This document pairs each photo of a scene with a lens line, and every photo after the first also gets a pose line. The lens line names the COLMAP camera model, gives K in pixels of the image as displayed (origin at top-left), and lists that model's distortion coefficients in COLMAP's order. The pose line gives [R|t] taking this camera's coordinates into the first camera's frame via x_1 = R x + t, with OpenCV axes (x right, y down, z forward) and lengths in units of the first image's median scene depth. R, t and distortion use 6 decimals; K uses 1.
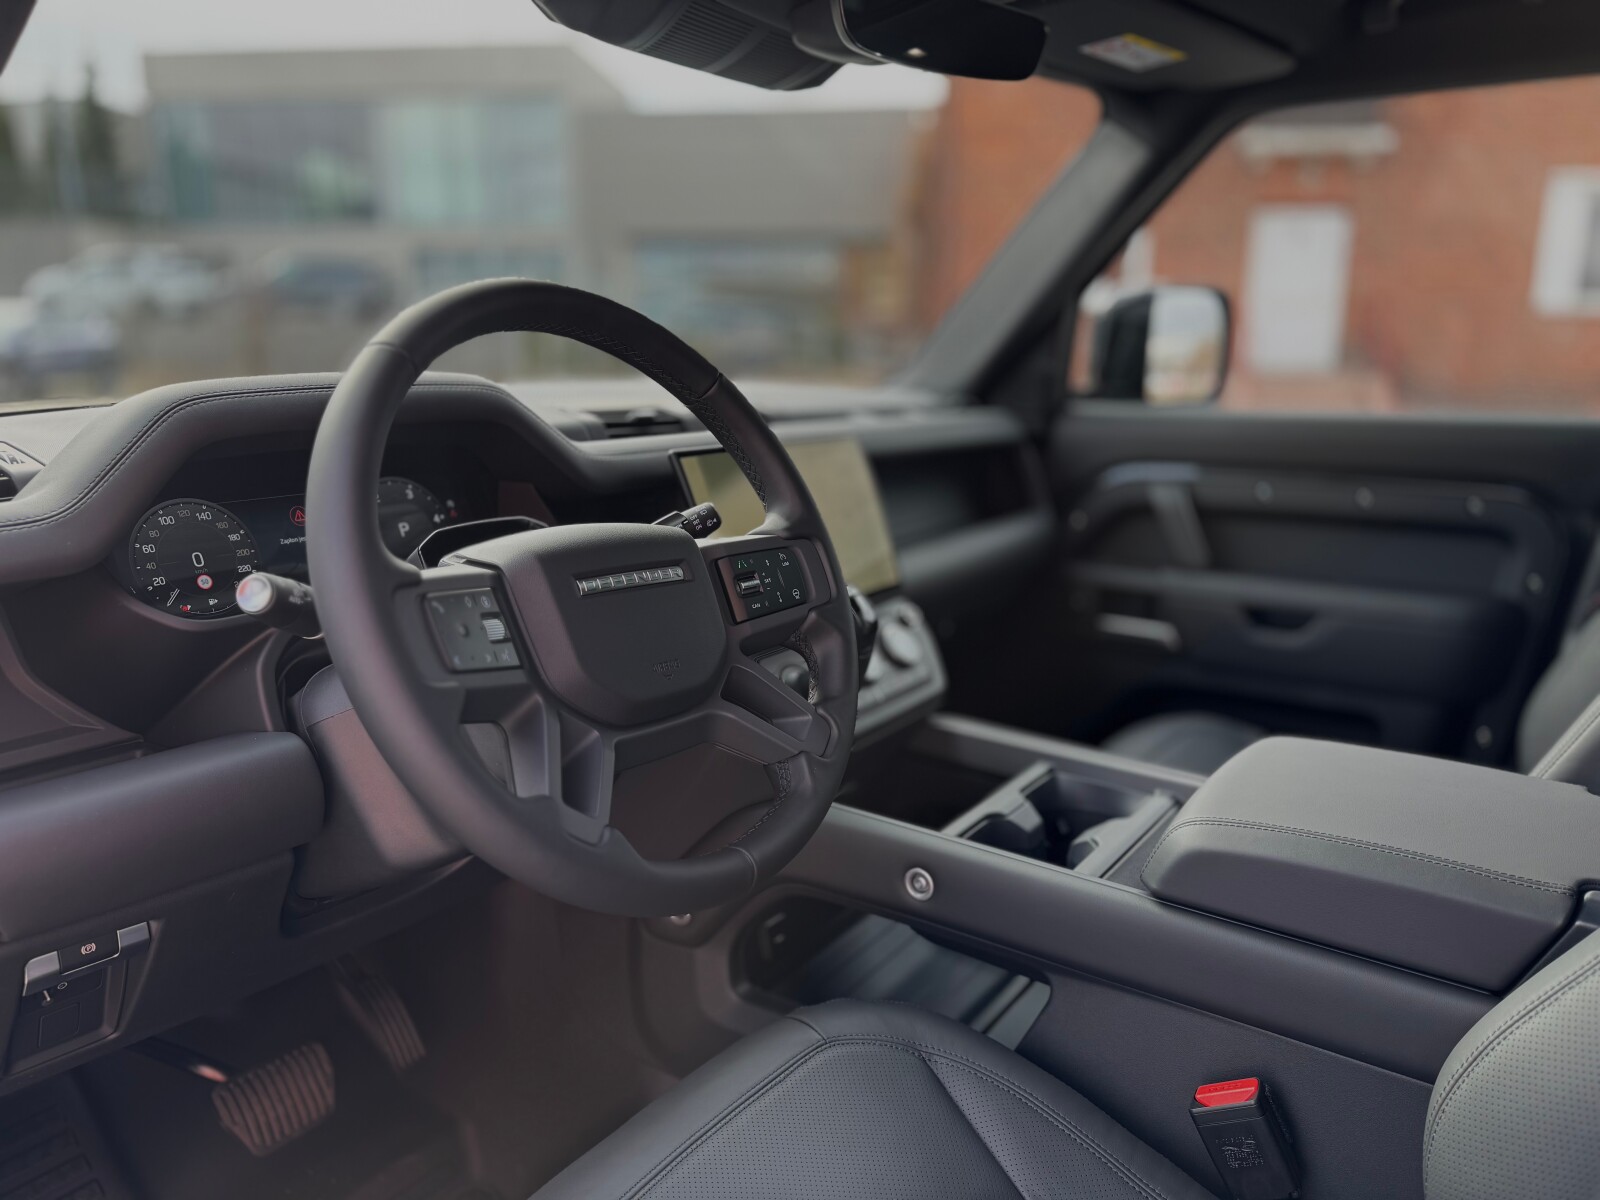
lens RADIAL K [[1105.3, 0, 800.0], [0, 1105.3, 600.0], [0, 0, 1]] dist [0.053900, -0.105542]
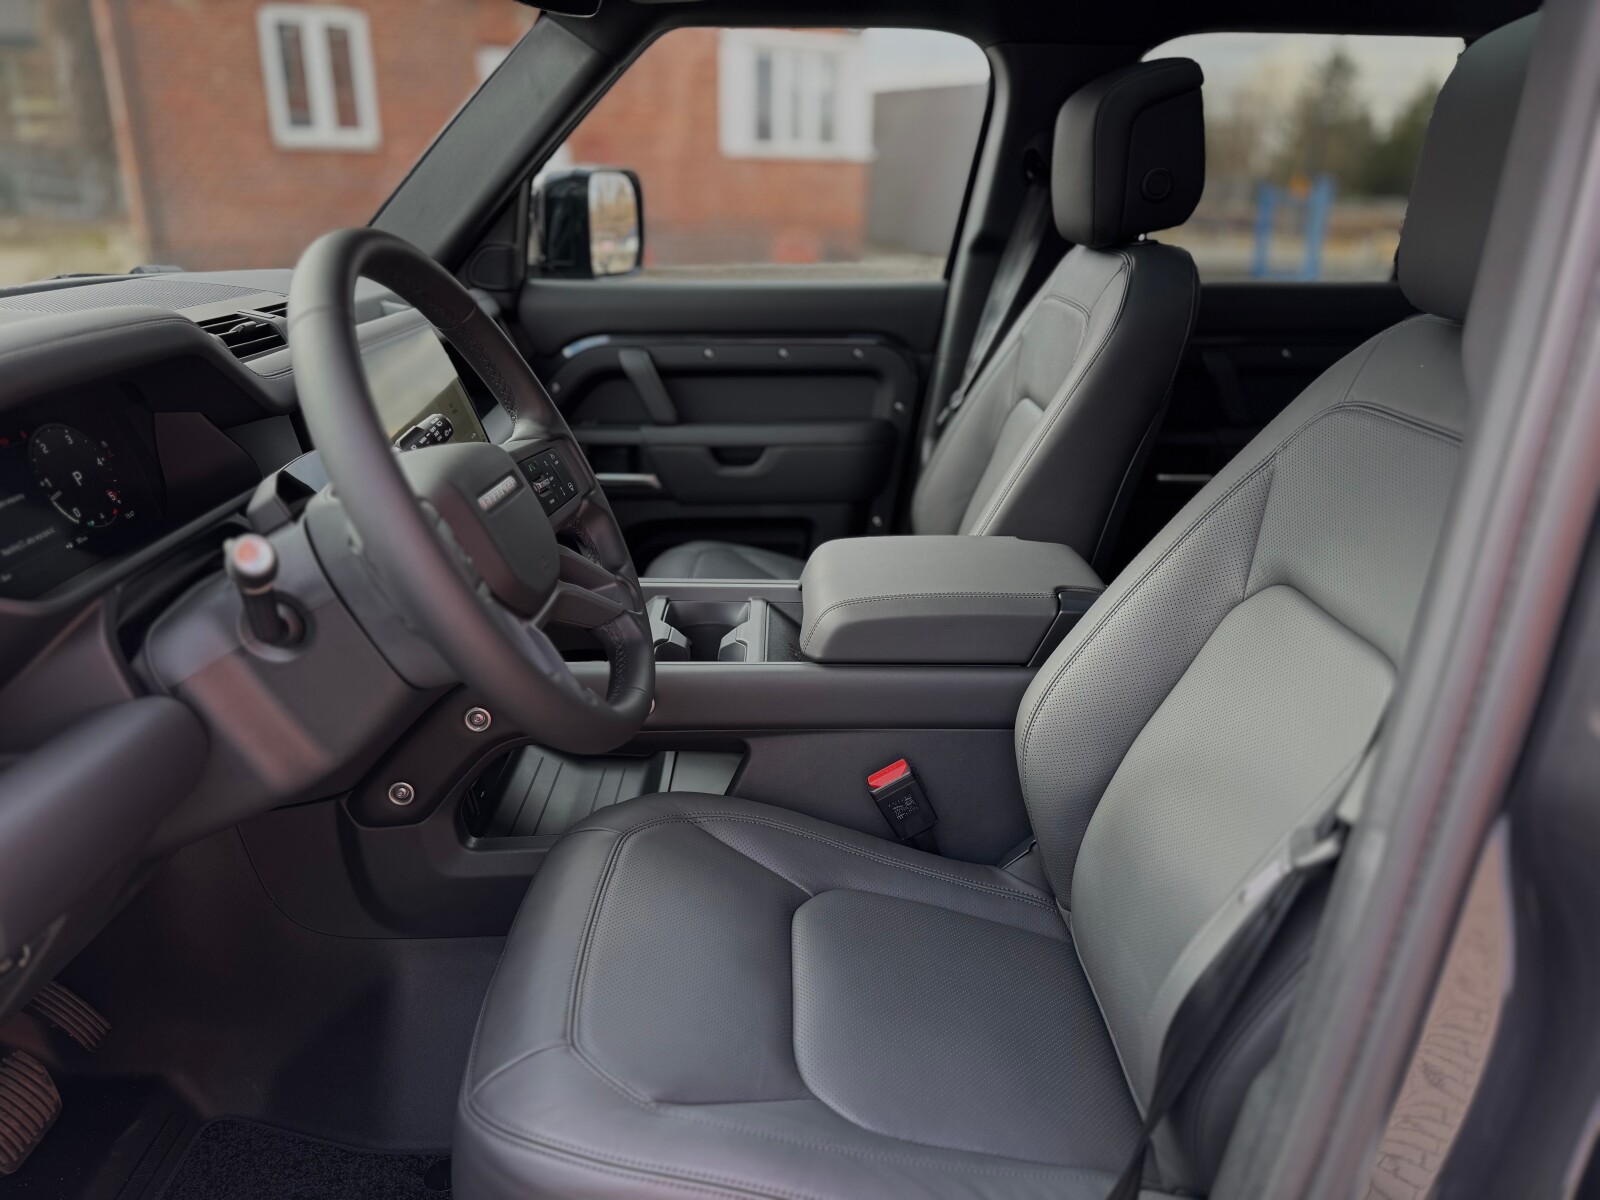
lens RADIAL K [[1105.3, 0, 800.0], [0, 1105.3, 600.0], [0, 0, 1]] dist [0.053900, -0.105542]
pose [[0.795745, -0.200347, 0.571534, -0.367462], [0.120267, 0.977178, 0.175095, -0.046759], [-0.593570, -0.070594, 0.801680, -0.083674]]
